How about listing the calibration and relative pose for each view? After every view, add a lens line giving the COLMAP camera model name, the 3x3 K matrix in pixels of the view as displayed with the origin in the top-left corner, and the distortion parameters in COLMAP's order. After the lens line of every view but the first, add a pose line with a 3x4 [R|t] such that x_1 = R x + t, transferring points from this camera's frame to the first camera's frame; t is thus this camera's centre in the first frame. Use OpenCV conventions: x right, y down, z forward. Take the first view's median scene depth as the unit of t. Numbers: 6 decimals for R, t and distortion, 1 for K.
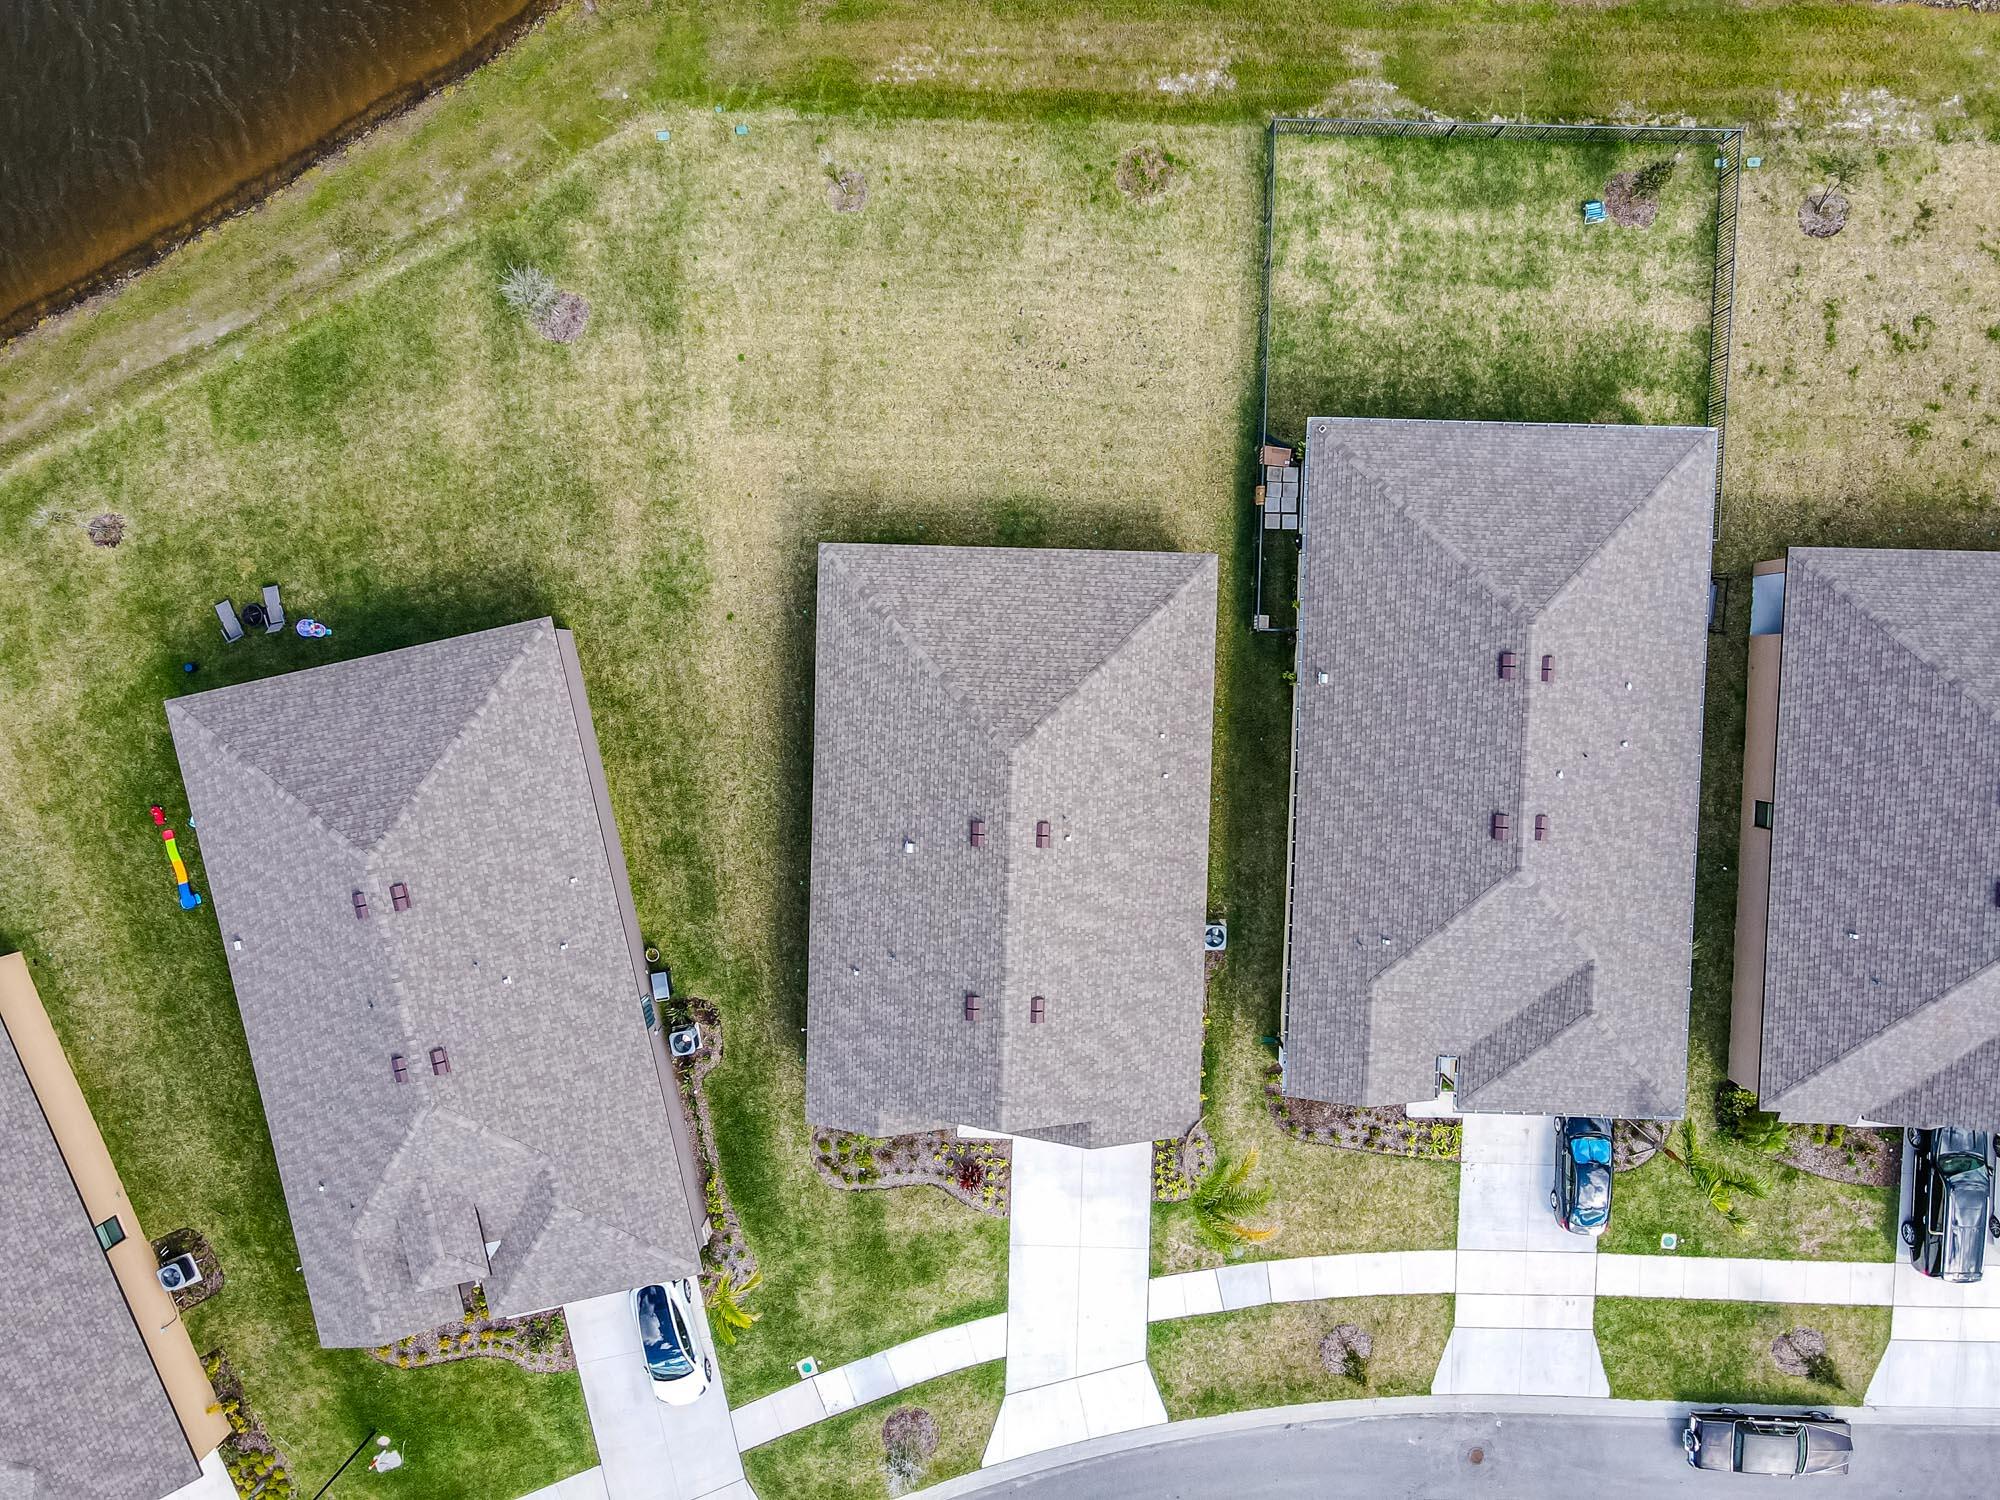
lens RADIAL K [[1453.8, 0, 995.7], [0, 1453.8, 742.2], [0, 0, 1]] dist [0.005593, 0.009436]
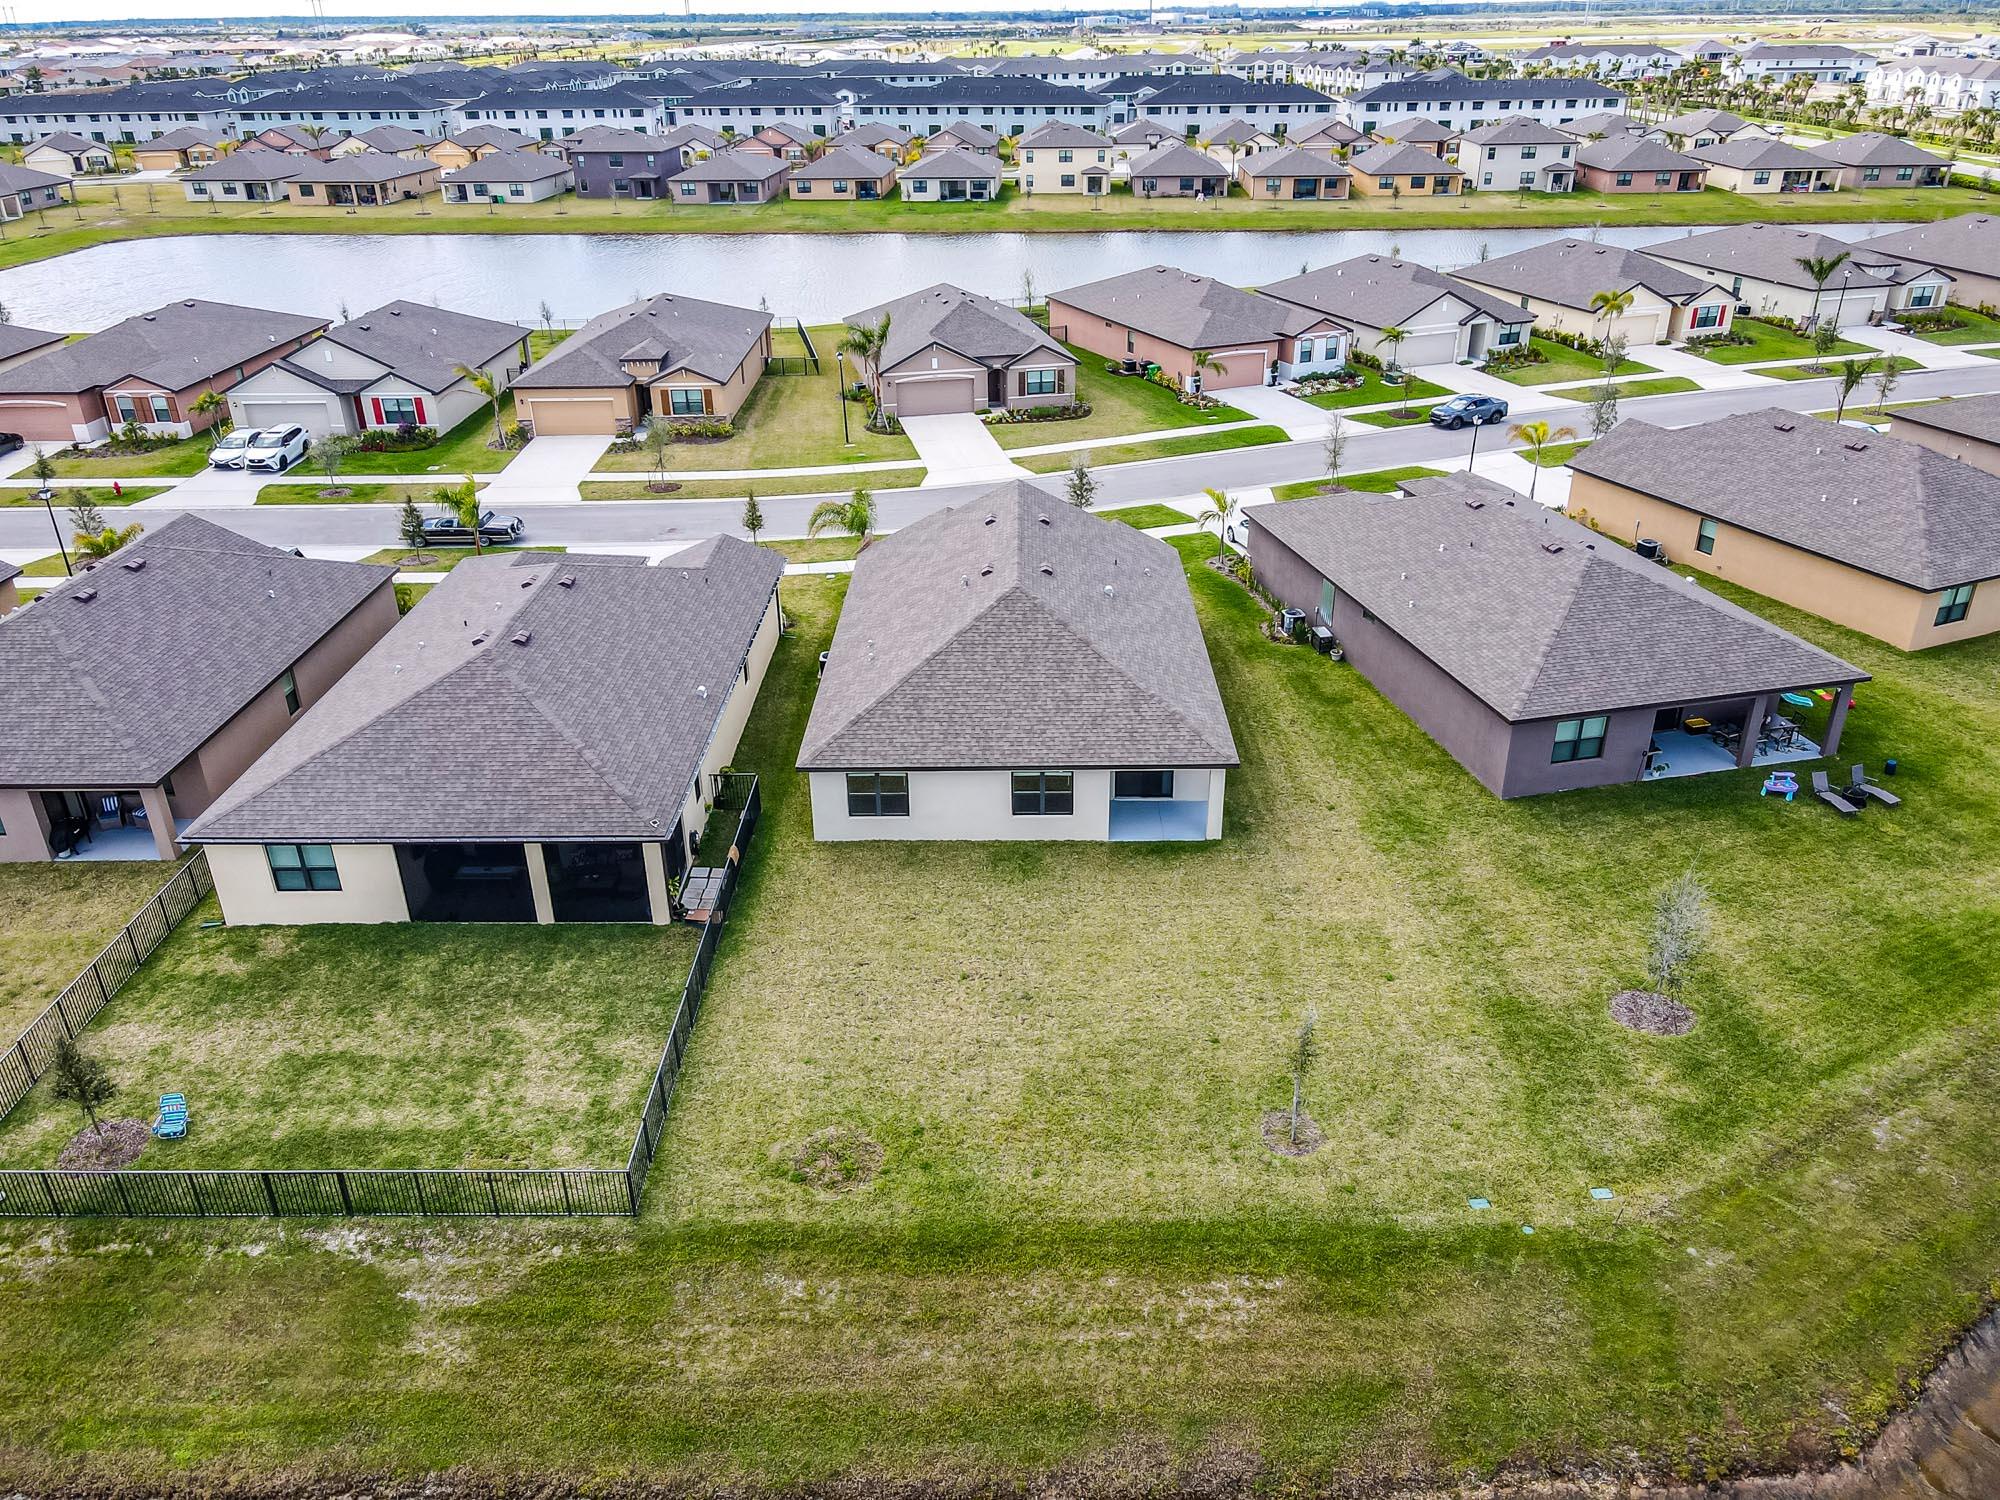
lens RADIAL K [[1453.8, 0, 1010.8], [0, 1453.8, 758.0], [0, 0, 1]] dist [0.005593, 0.009436]
pose [[-0.999534, 0.028467, -0.010983, 0.027096], [-0.023624, -0.494205, 0.869024, -0.851870], [0.019311, 0.868879, 0.494647, 0.515798]]
